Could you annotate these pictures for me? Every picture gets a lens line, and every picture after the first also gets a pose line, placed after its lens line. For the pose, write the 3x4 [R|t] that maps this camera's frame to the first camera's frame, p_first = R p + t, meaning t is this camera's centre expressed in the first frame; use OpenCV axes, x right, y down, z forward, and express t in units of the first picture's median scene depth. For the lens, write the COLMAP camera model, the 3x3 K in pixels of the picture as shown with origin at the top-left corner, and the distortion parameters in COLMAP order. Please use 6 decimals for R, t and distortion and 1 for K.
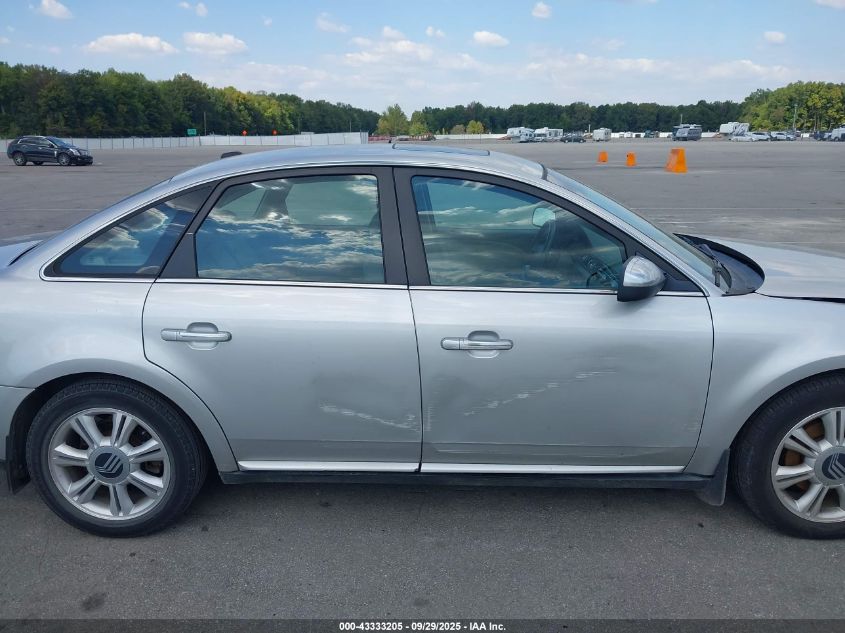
lens RADIAL K [[821.7, 0, 422.5], [0, 821.7, 316.5], [0, 0, 1]] dist [-0.001935, -0.000802]
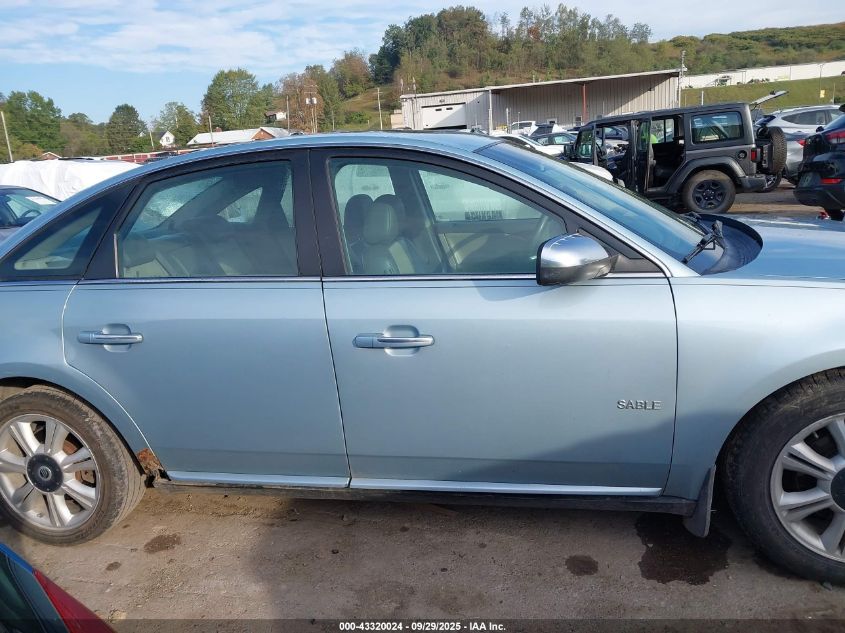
lens RADIAL K [[821.7, 0, 422.5], [0, 821.7, 316.5], [0, 0, 1]] dist [-0.001935, -0.000802]
pose [[0.975327, -0.023830, -0.219477, 0.273593], [0.018813, 0.999512, -0.024918, 0.028062], [0.219964, 0.020174, 0.975299, 0.148826]]
